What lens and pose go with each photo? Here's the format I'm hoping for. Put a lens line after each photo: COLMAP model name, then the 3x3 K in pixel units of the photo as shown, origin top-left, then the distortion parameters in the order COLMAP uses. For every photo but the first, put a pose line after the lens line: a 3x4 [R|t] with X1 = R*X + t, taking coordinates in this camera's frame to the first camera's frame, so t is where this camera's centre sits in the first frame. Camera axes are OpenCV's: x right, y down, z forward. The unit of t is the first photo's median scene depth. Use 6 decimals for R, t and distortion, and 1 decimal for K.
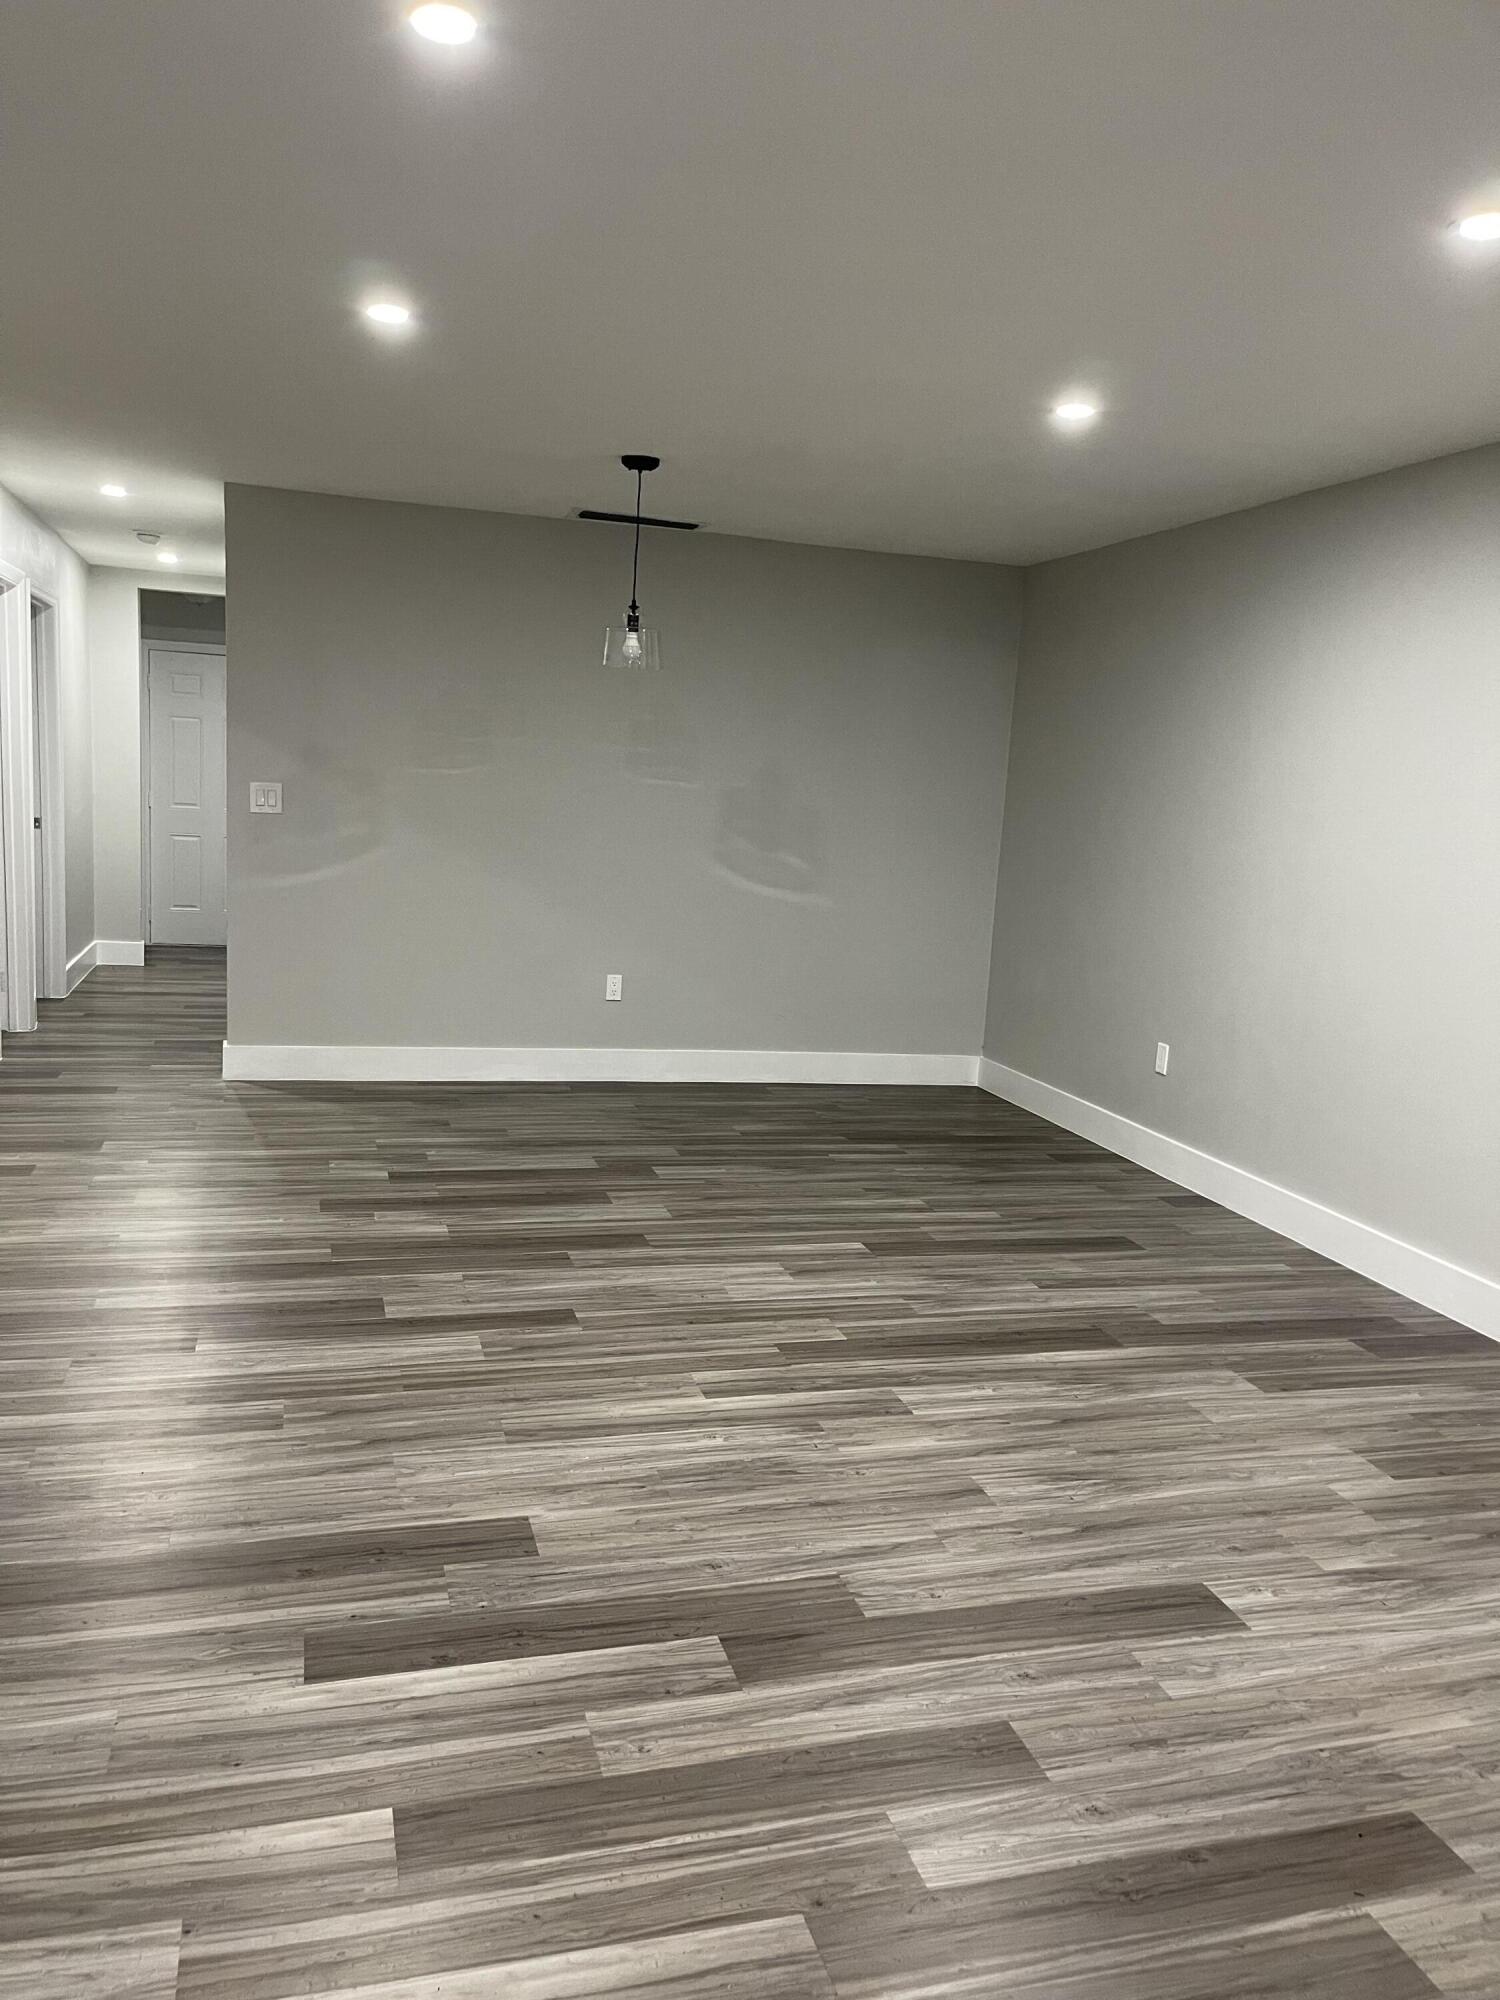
lens RADIAL K [[1521.7, 0, 762.8], [0, 1521.7, 991.8], [0, 0, 1]] dist [0.068599, -0.075896]
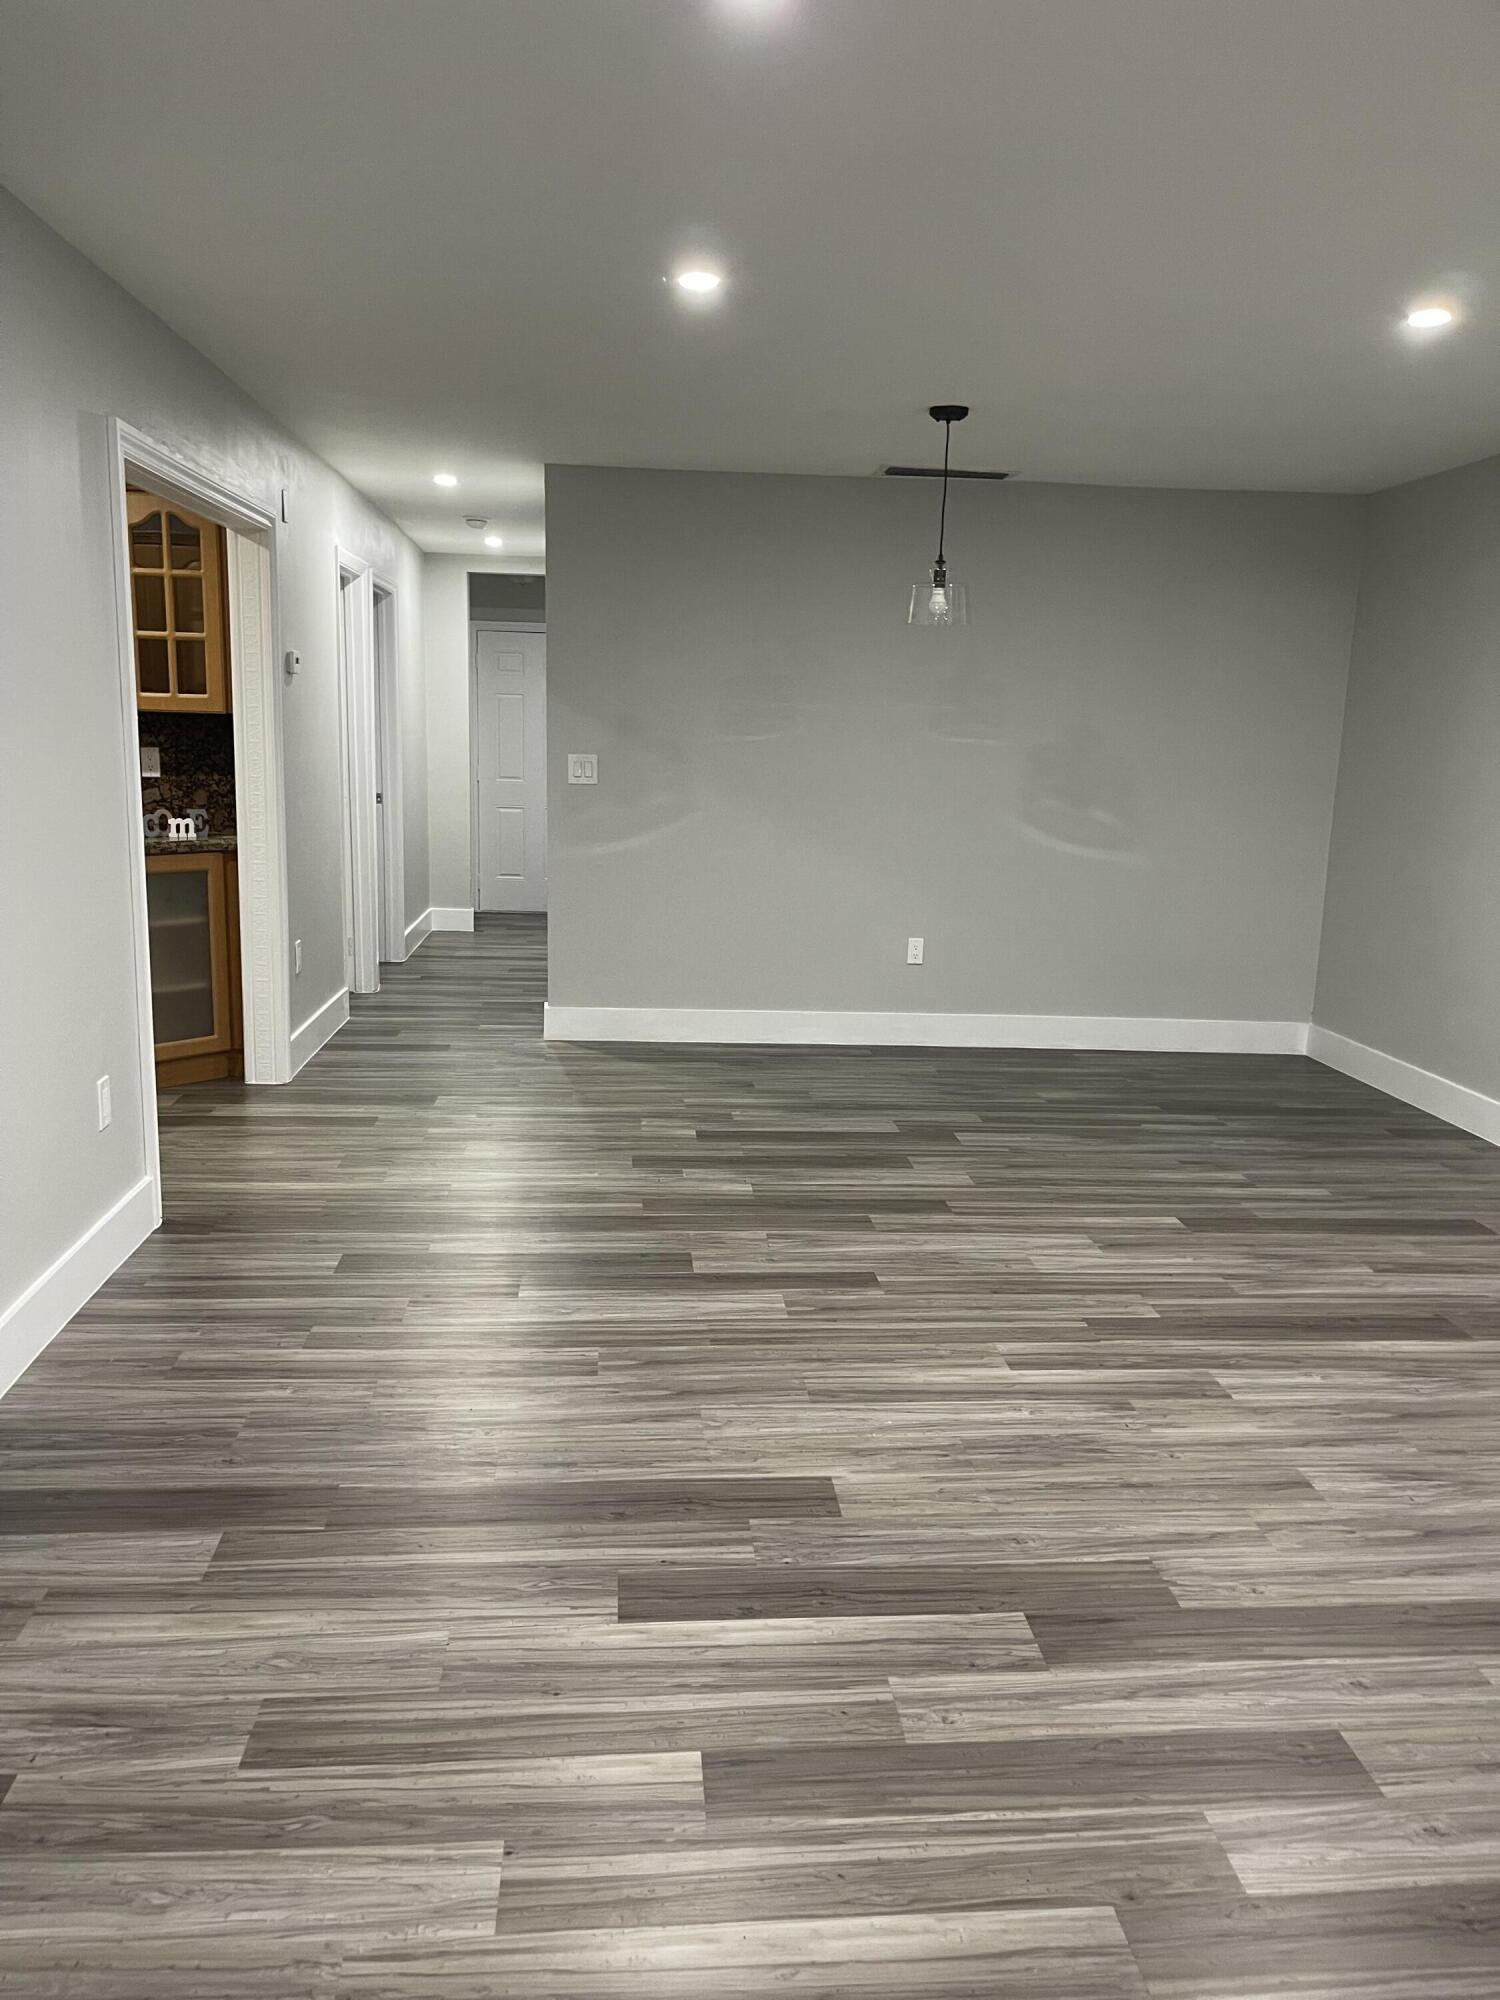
lens RADIAL K [[1527.5, 0, 756.8], [0, 1527.5, 1021.5], [0, 0, 1]] dist [0.013307, -0.001536]
pose [[0.979884, 0.007782, -0.199416, -0.003604], [0.000774, 0.999084, 0.042794, 0.001670], [0.199566, -0.042087, 0.978980, 0.024751]]
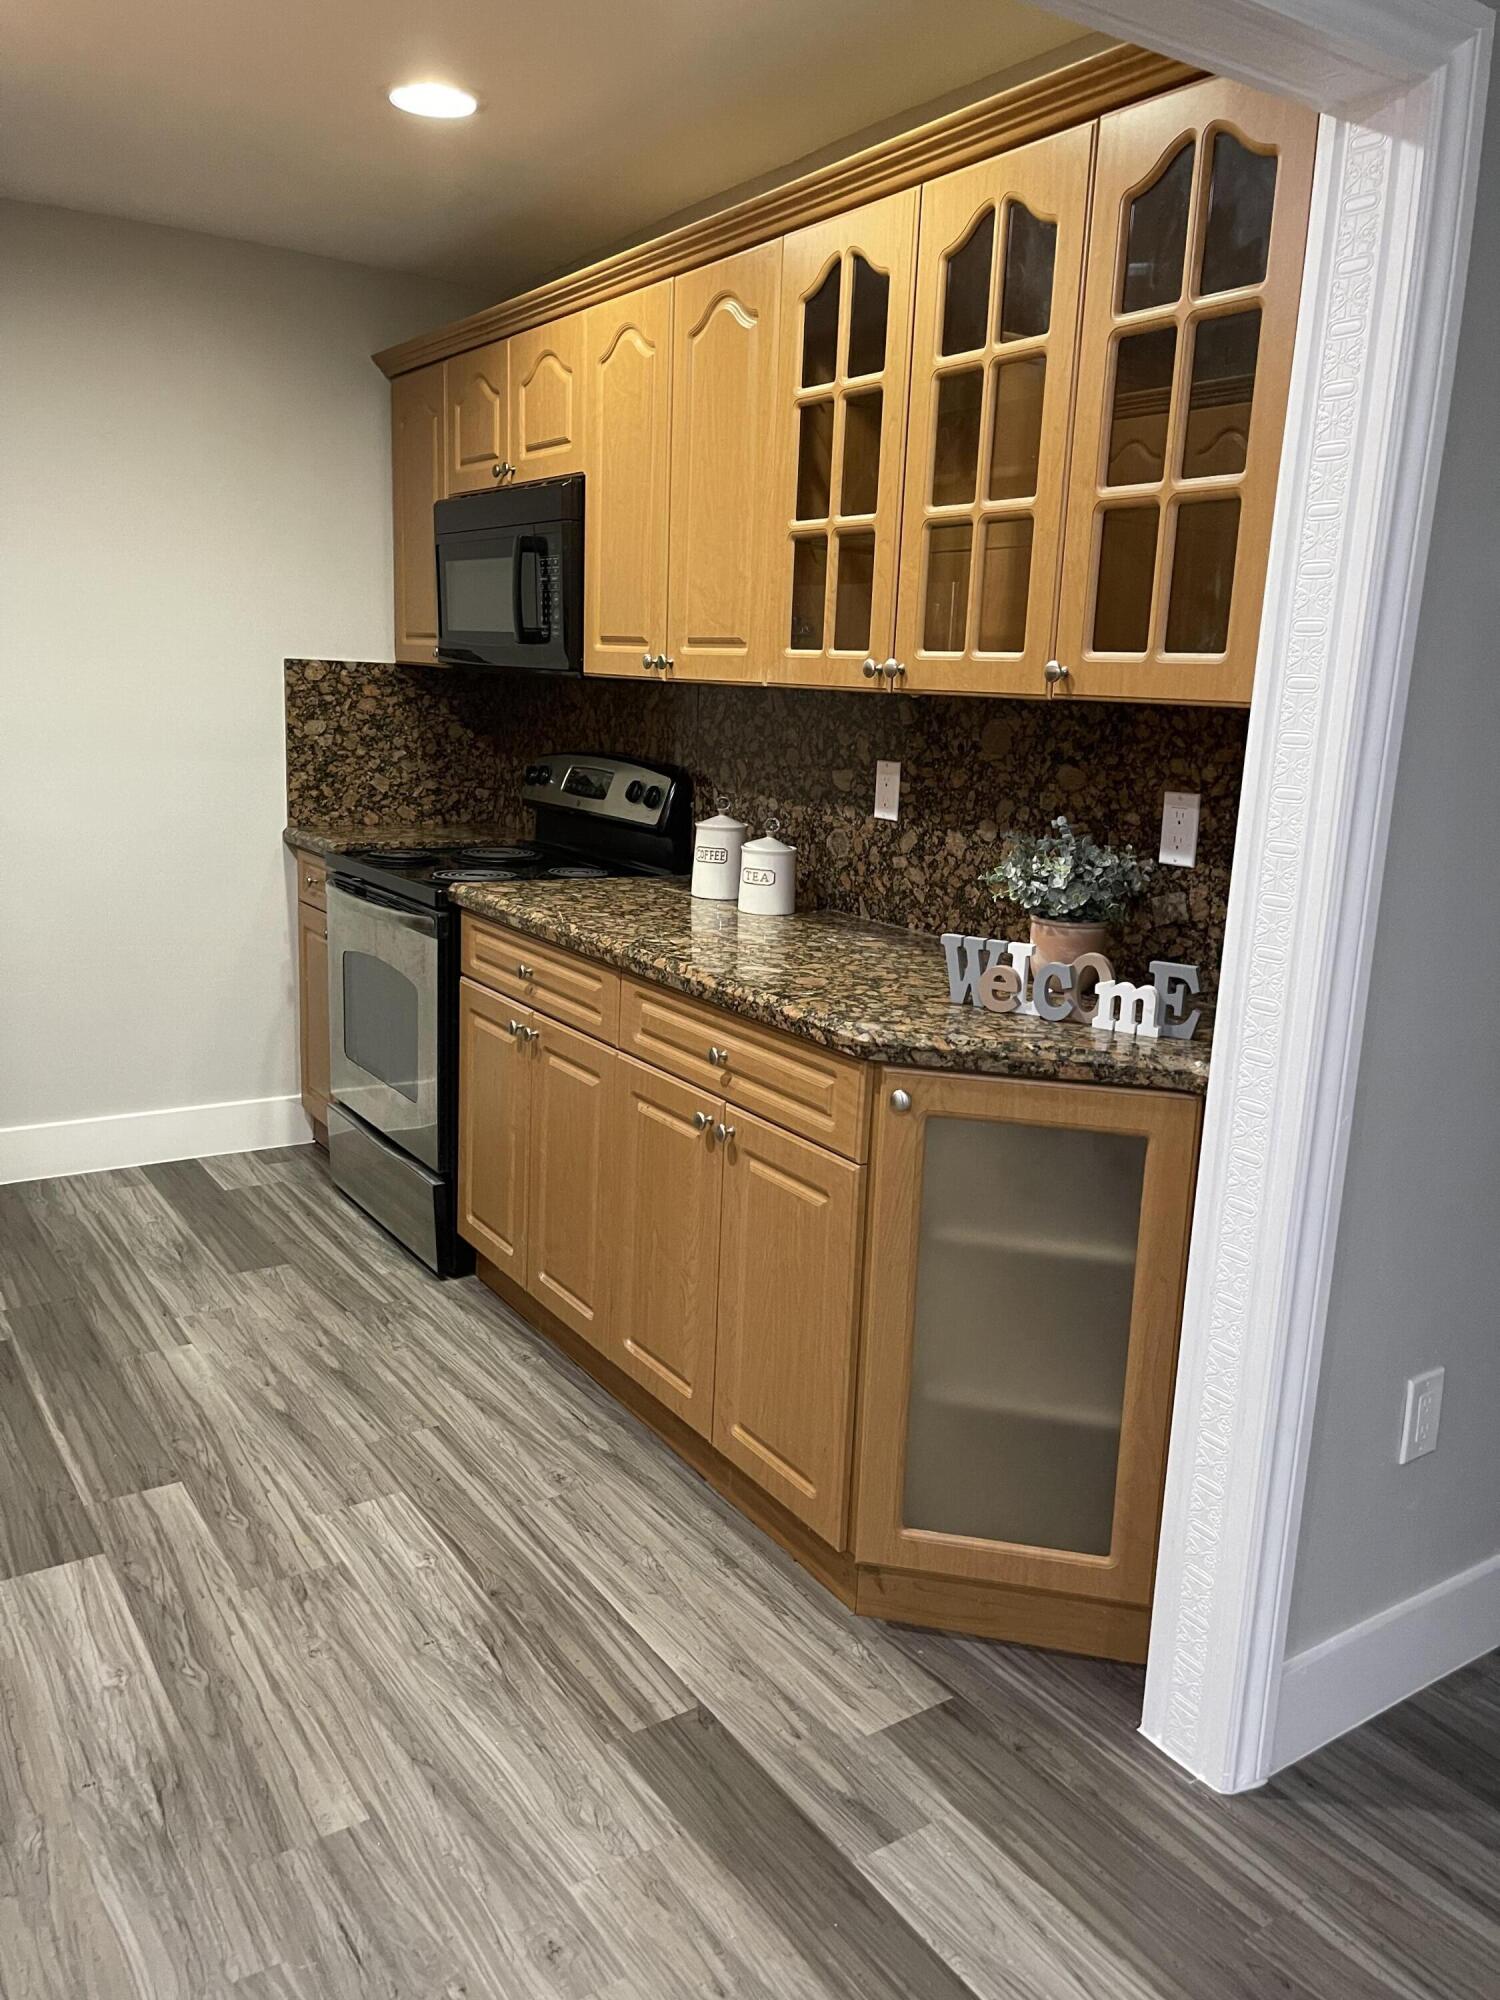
lens RADIAL K [[1521.7, 0, 762.8], [0, 1521.7, 991.8], [0, 0, 1]] dist [0.068599, -0.075896]
pose [[0.307272, 0.147651, -0.940097, -1.177802], [-0.160953, 0.981721, 0.101581, -0.538680], [0.937912, 0.120099, 0.325420, 3.415549]]
